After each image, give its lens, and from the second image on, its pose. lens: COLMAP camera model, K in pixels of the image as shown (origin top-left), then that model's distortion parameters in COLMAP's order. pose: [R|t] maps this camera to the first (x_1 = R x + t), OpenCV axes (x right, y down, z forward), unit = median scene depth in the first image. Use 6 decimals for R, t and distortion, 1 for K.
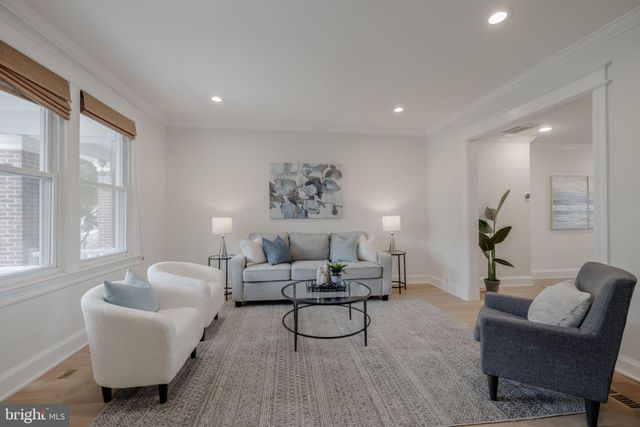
lens RADIAL K [[259.8, 0, 320.0], [0, 259.8, 213.5], [0, 0, 1]] dist [0.000634, 0.000080]
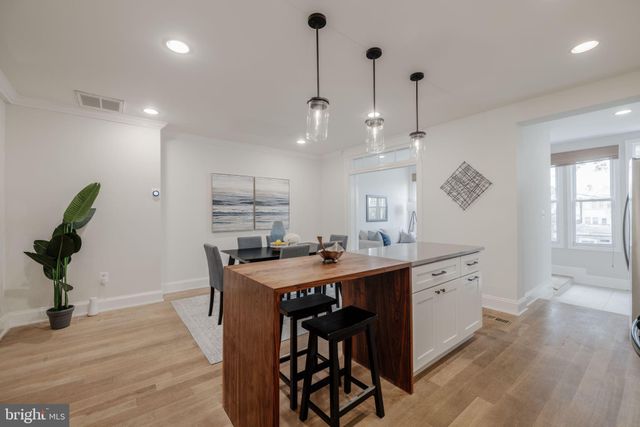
lens RADIAL K [[259.8, 0, 320.0], [0, 259.8, 213.5], [0, 0, 1]] dist [0.000634, 0.000080]
pose [[0.852066, 0.001735, 0.523431, 0.780583], [0.000699, 0.999990, -0.004453, -0.000375], [-0.523434, 0.004160, 0.852056, 0.026508]]
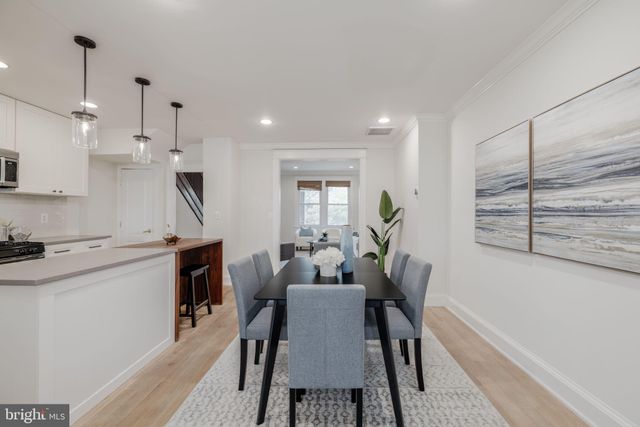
lens RADIAL K [[259.8, 0, 320.0], [0, 259.8, 213.5], [0, 0, 1]] dist [0.000634, 0.000080]
pose [[-0.160684, 0.008092, -0.986973, 1.579839], [0.004244, 0.999963, 0.007508, -0.007169], [0.986997, -0.002982, -0.160712, 0.807287]]
